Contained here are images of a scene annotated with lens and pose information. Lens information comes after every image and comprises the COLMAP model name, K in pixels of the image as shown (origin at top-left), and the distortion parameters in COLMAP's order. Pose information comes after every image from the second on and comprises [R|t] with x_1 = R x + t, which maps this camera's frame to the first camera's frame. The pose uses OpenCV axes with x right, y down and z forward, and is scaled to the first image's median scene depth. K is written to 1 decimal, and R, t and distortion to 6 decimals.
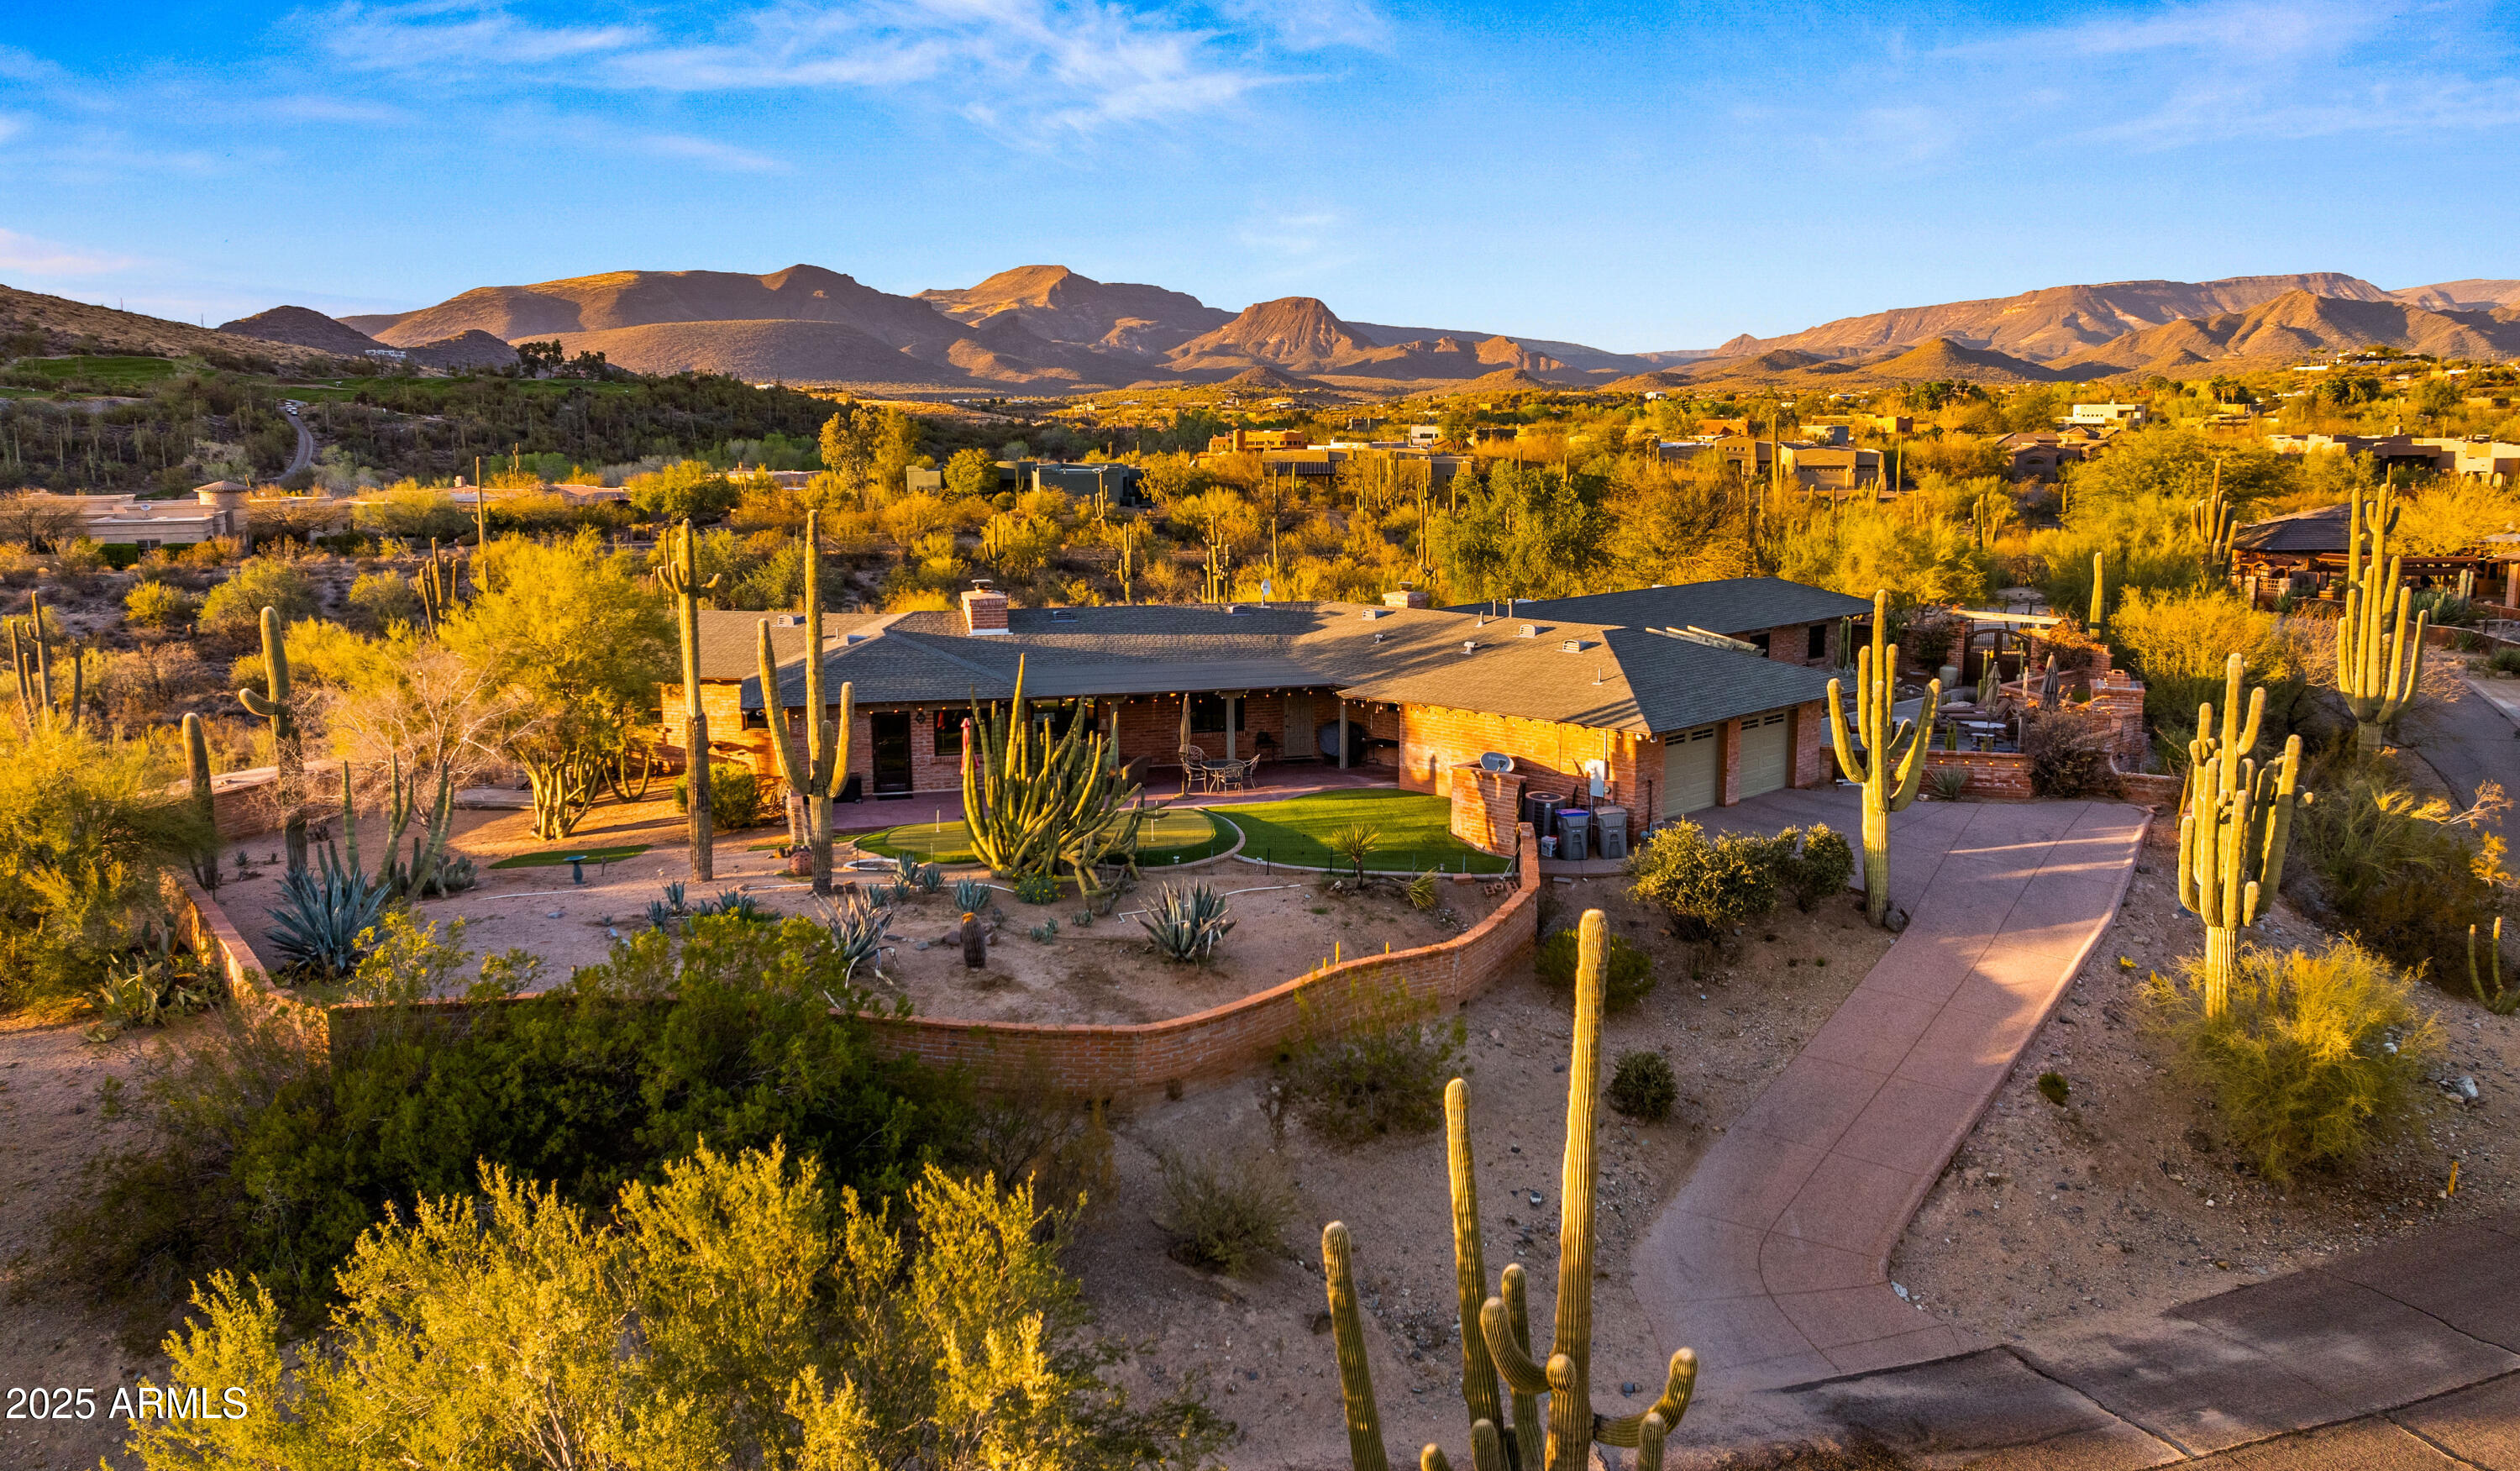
lens RADIAL K [[2113.8, 0, 1260.0], [0, 2113.8, 735.5], [0, 0, 1]] dist [-0.017314, -0.000023]
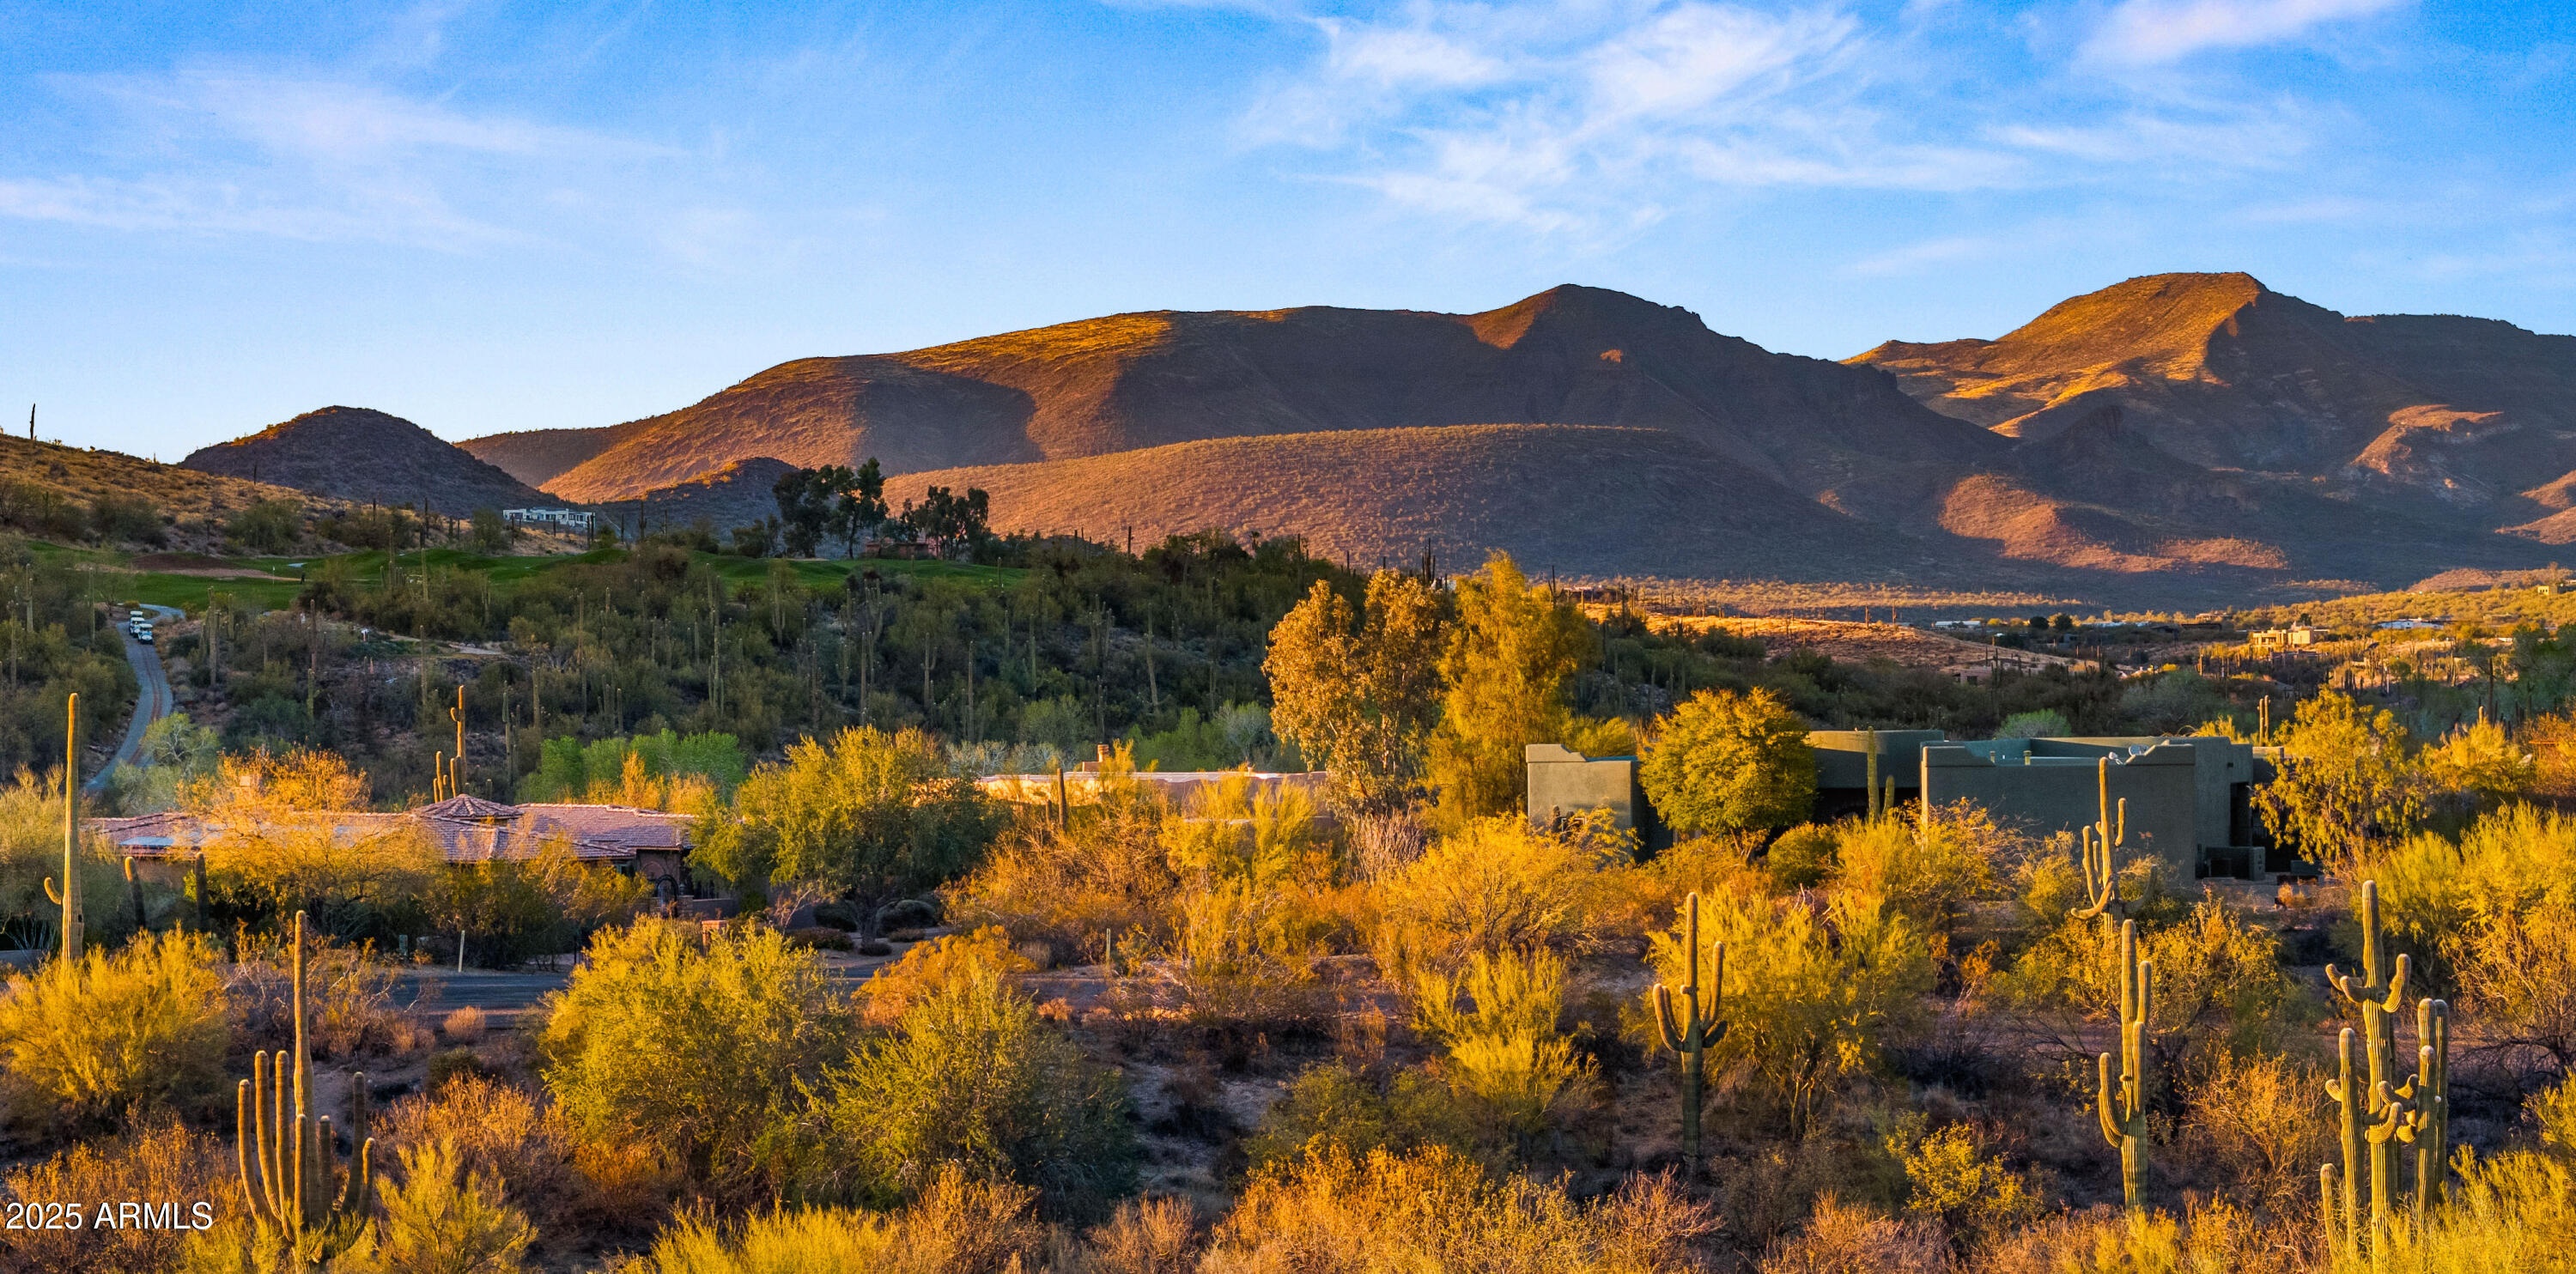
lens RADIAL K [[4878.9, 0, 1374.3], [0, 4878.9, 639.5], [0, 0, 1]] dist [-0.086590, 0.067711]
pose [[0.956731, -0.008583, -0.290848, 0.021080], [-0.039778, 0.986322, -0.159957, -0.025369], [0.288243, 0.164606, 0.943303, 0.297012]]
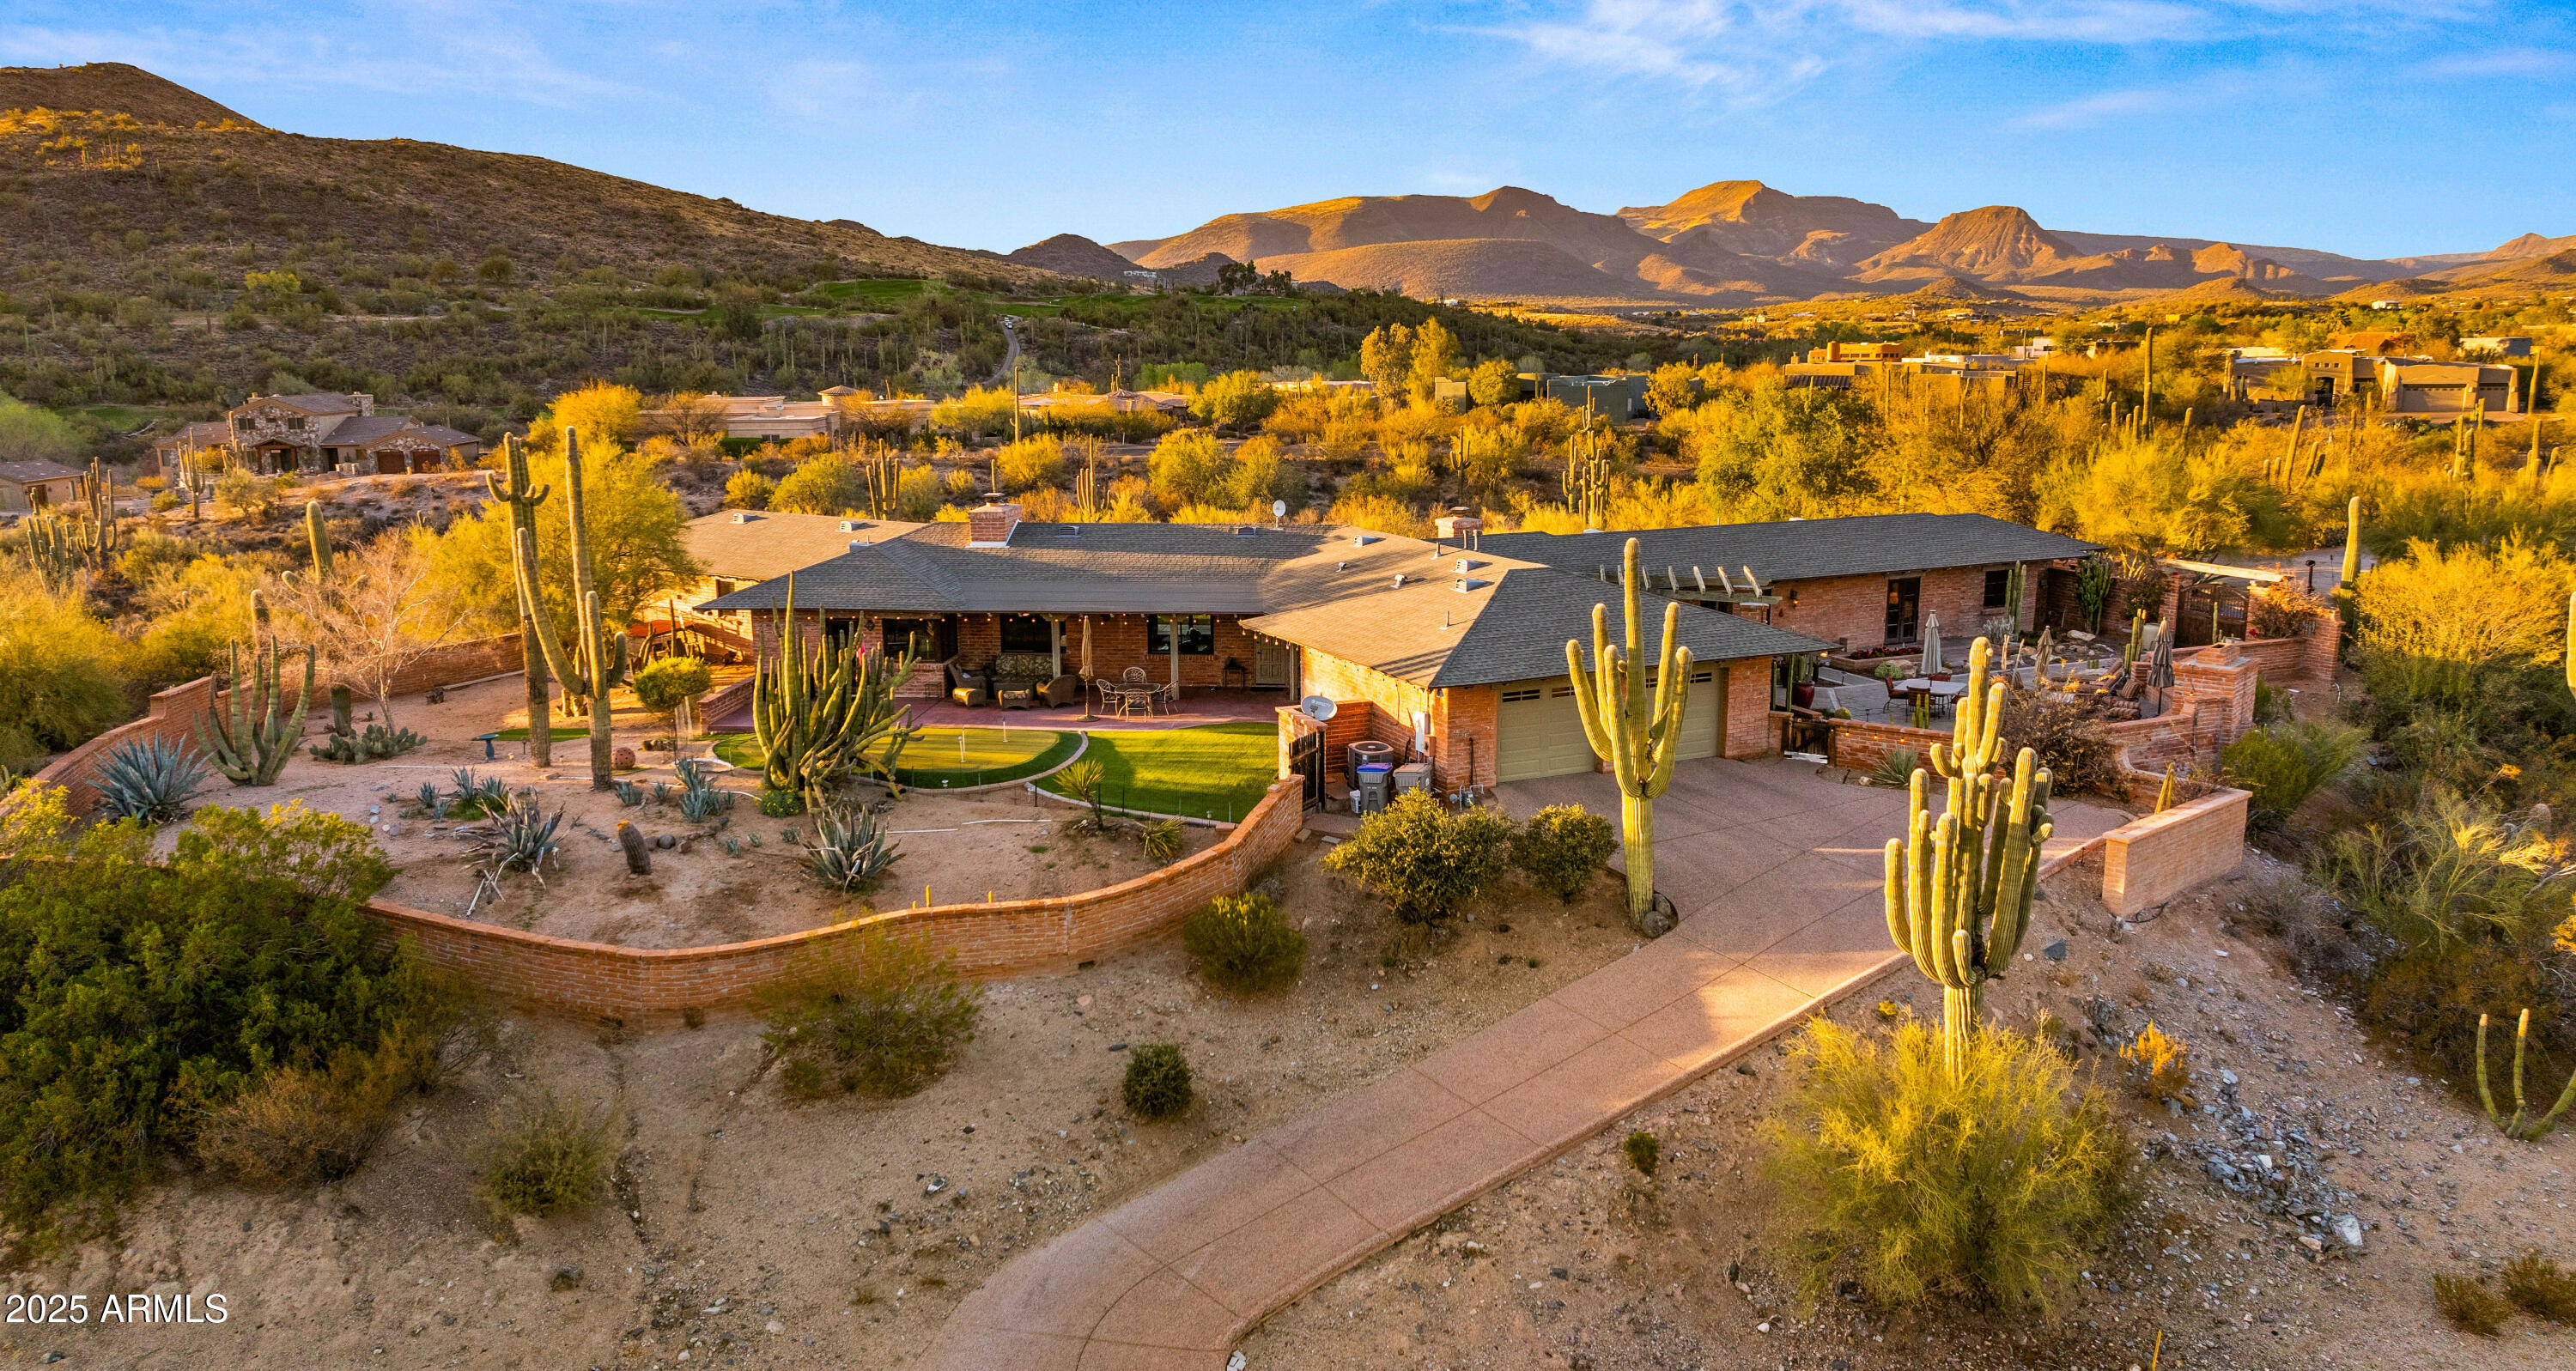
lens RADIAL K [[1958.4, 0, 1288.0], [0, 1958.4, 685.5], [0, 0, 1]] dist [-0.000428, -0.037567]
pose [[0.926145, 0.064933, -0.371536, 0.132768], [-0.053455, 0.997723, 0.041121, -0.009946], [0.373360, -0.018224, 0.927508, 0.061269]]
